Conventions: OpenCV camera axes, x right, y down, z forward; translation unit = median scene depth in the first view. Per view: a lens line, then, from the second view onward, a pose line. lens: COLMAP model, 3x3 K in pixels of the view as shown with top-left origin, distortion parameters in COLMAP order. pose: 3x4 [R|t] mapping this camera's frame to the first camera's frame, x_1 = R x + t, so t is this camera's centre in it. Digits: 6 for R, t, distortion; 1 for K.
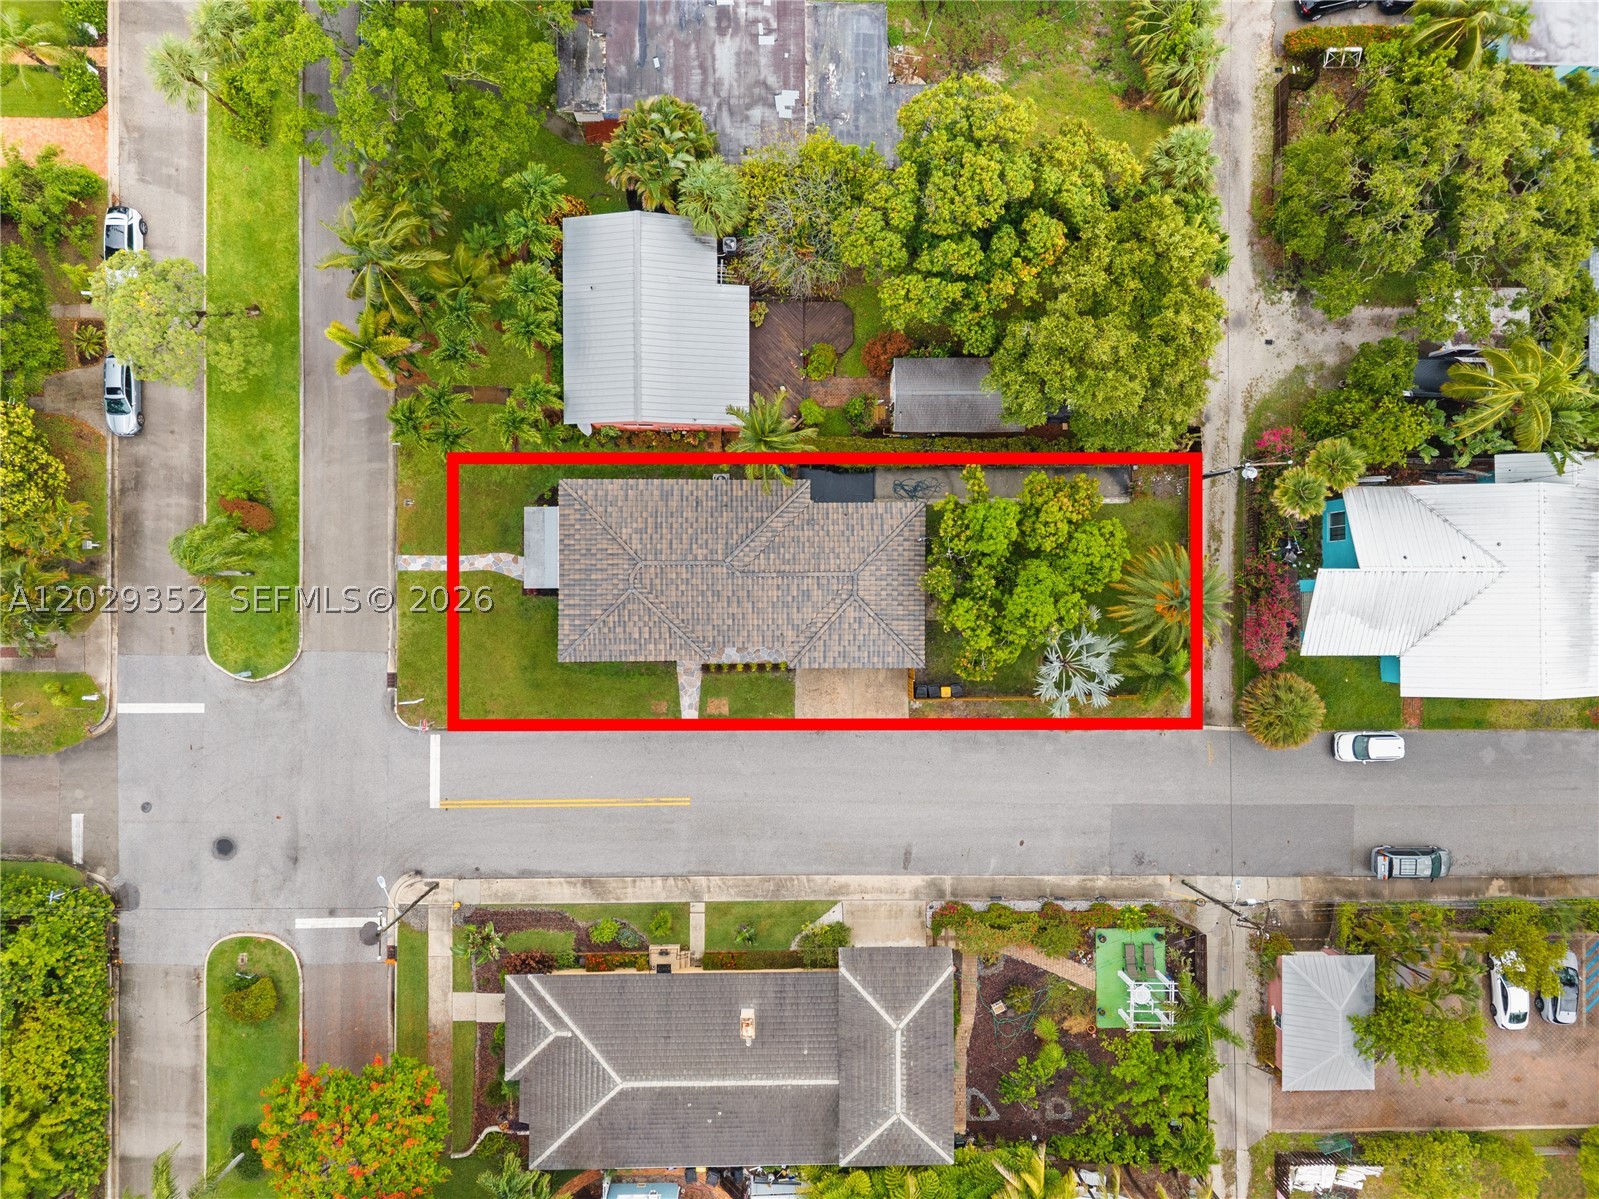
lens RADIAL K [[1079.1, 0, 793.4], [0, 1079.1, 601.6], [0, 0, 1]] dist [0.034693, -0.037111]
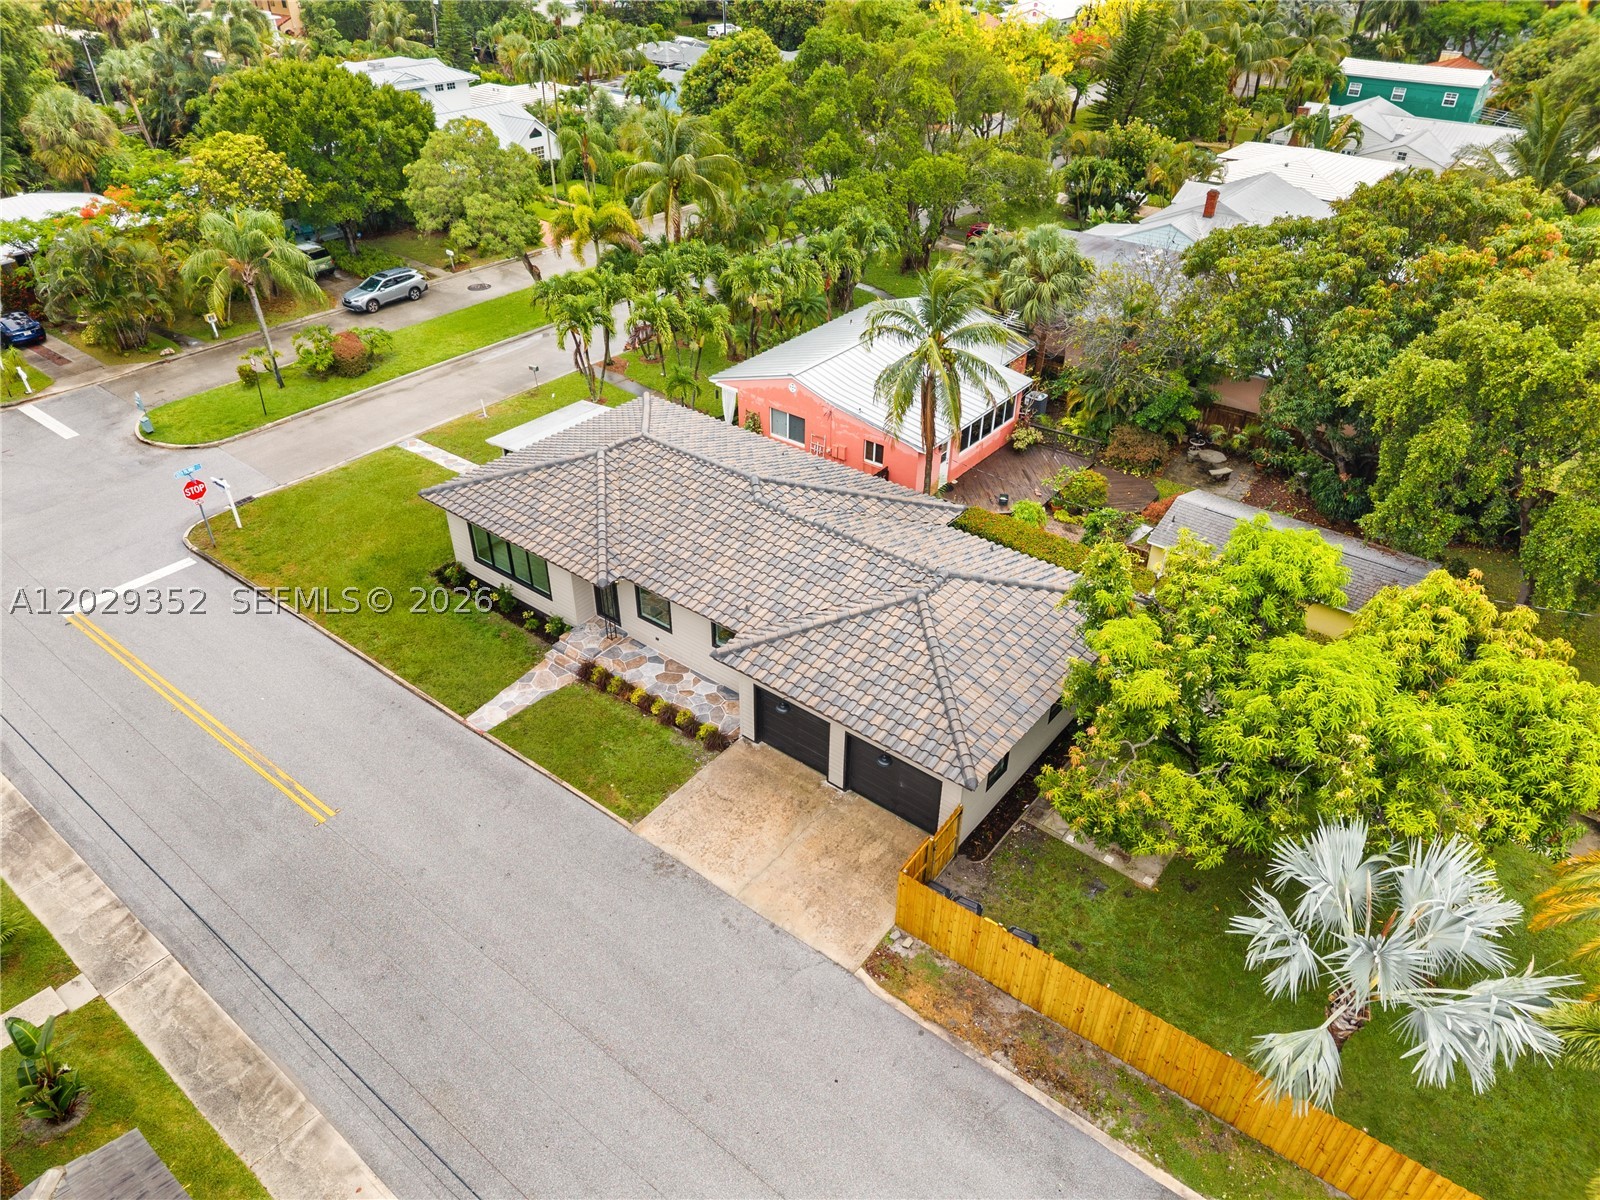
lens RADIAL K [[1072.8, 0, 784.8], [0, 1072.8, 603.9], [0, 0, 1]] dist [0.031691, -0.032983]
pose [[0.778910, 0.333428, -0.531155, 0.244513], [-0.626760, 0.443219, -0.640882, 0.310890], [0.021730, 0.832096, 0.554206, 0.704914]]
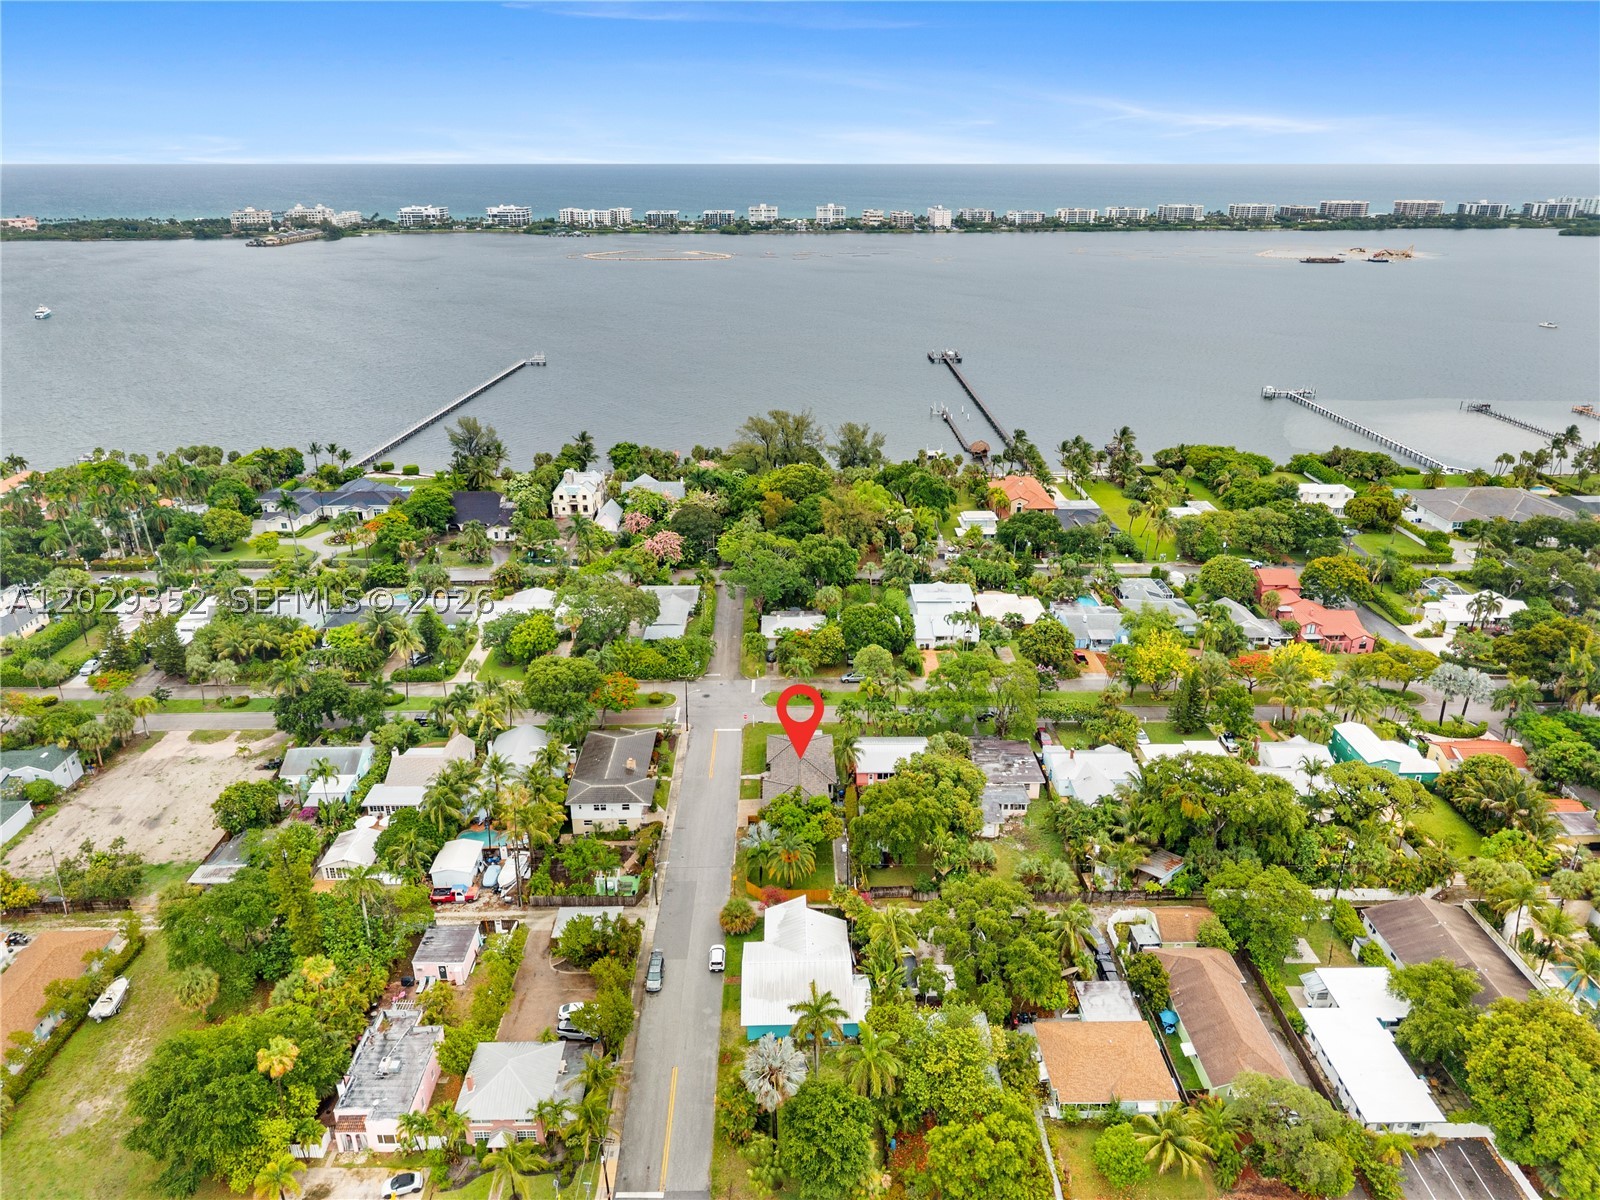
lens RADIAL K [[1079.8, 0, 793.9], [0, 1079.8, 602.1], [0, 0, 1]] dist [0.034693, -0.037111]
pose [[0.010352, 0.354940, -0.934832, 2.180423], [-0.999937, 0.007788, -0.008115, 0.005870], [0.004400, 0.934857, 0.354998, -0.301734]]
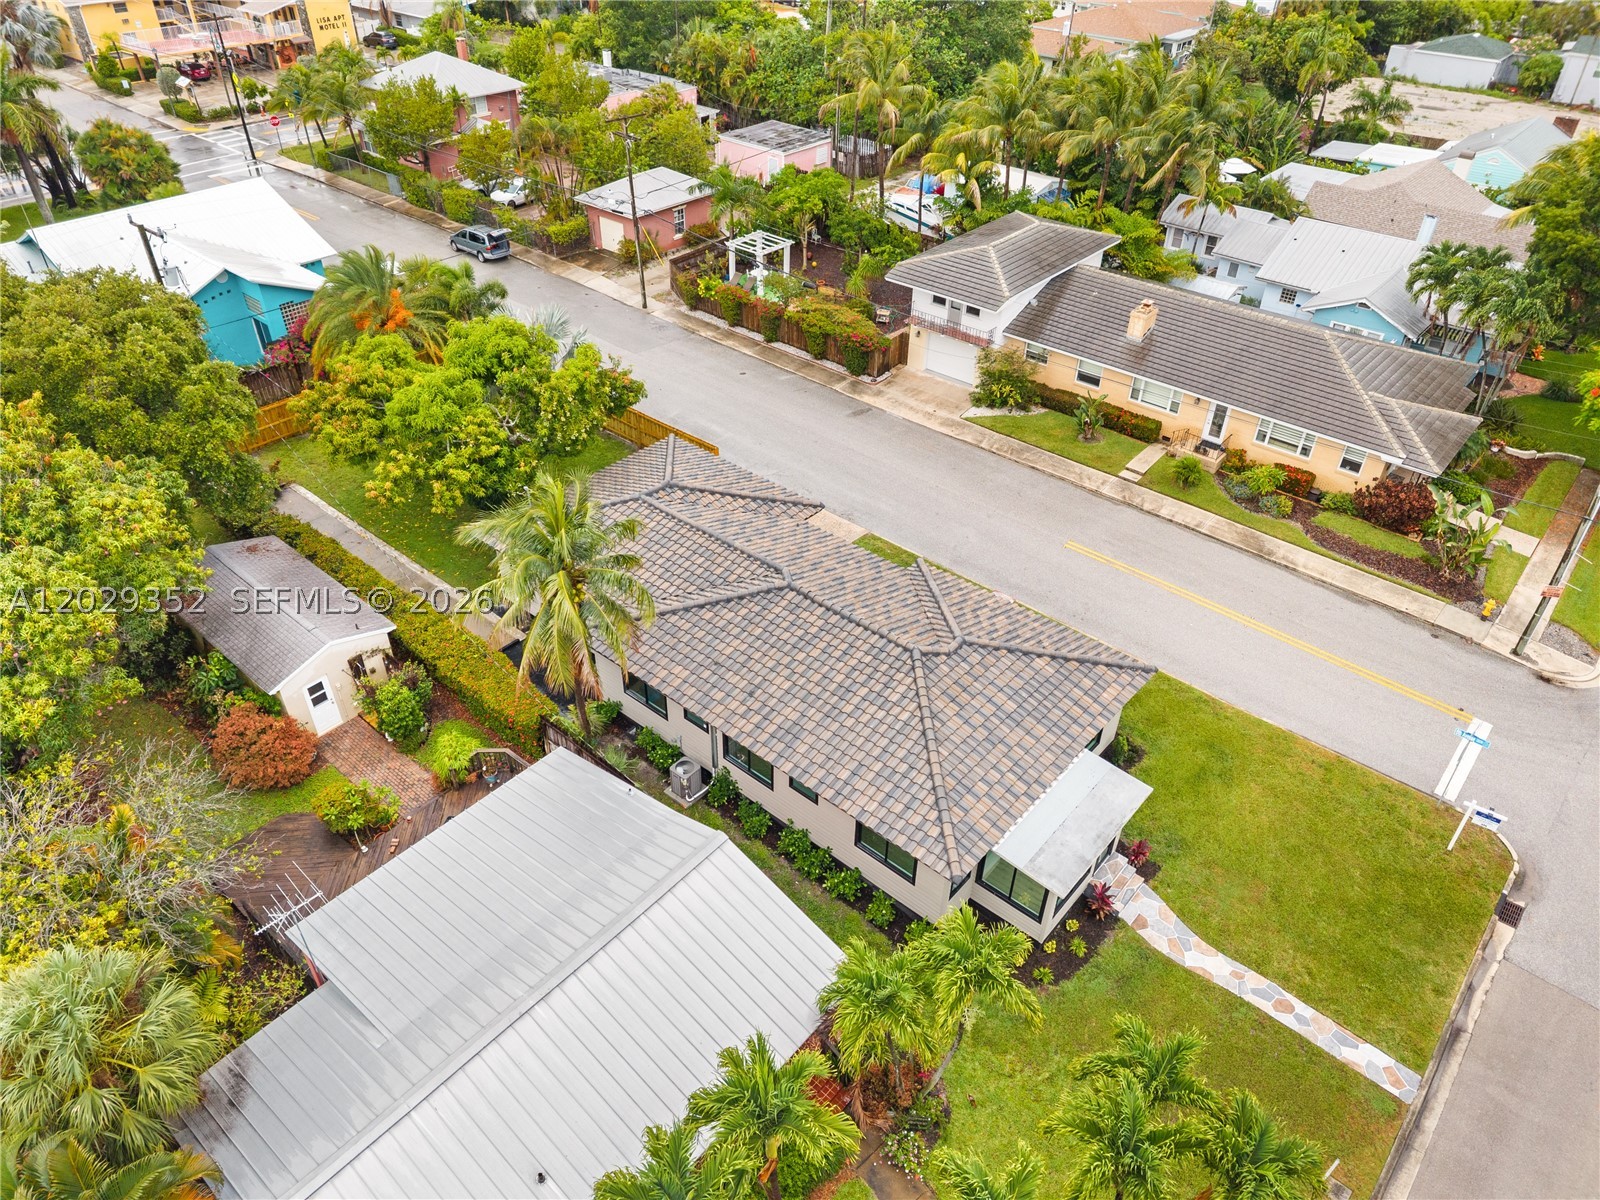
lens RADIAL K [[1072.8, 0, 784.8], [0, 1072.8, 603.9], [0, 0, 1]] dist [0.031691, -0.032983]
pose [[-0.751465, -0.432590, 0.498162, -0.313644], [0.658959, -0.454617, 0.599247, -0.343621], [-0.032755, 0.778582, 0.626688, 0.627727]]
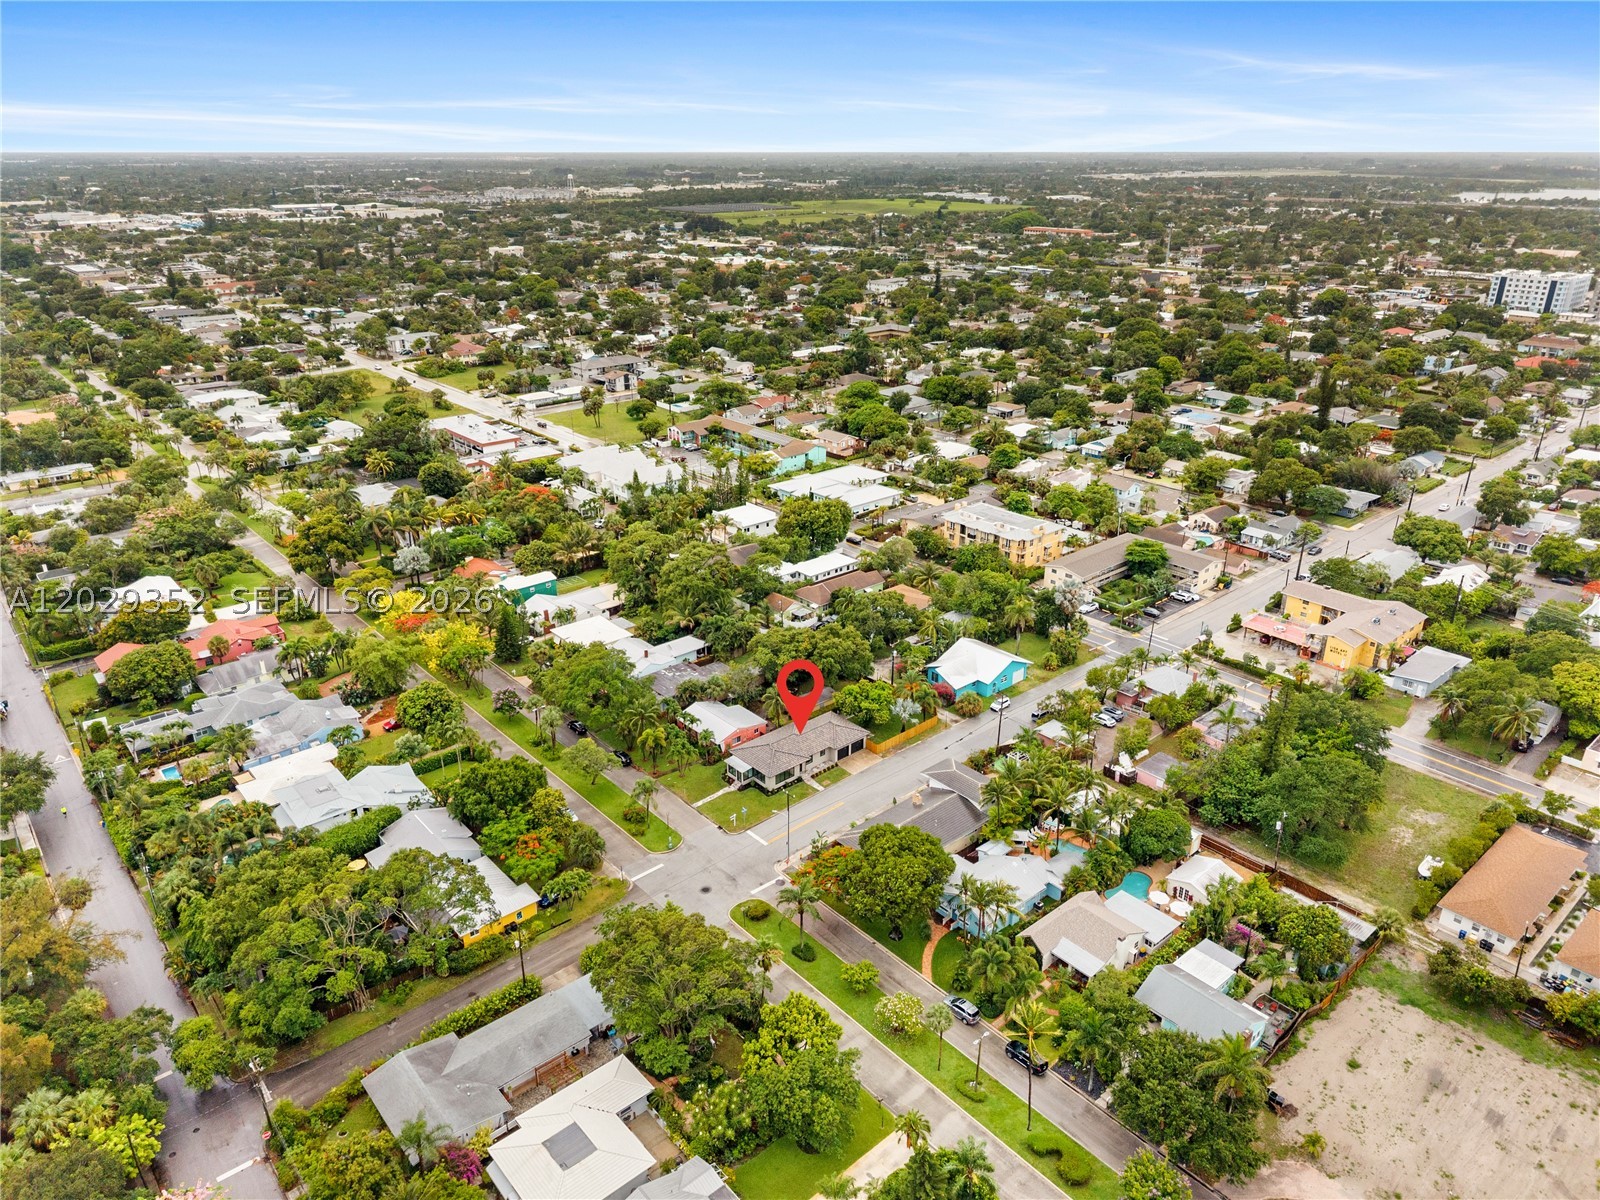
lens RADIAL K [[1072.8, 0, 784.8], [0, 1072.8, 603.9], [0, 0, 1]] dist [0.031691, -0.032983]
pose [[0.760702, -0.286410, 0.582496, -1.535647], [0.648473, 0.295854, -0.701394, 1.727364], [0.028553, 0.911285, 0.410786, -0.453431]]
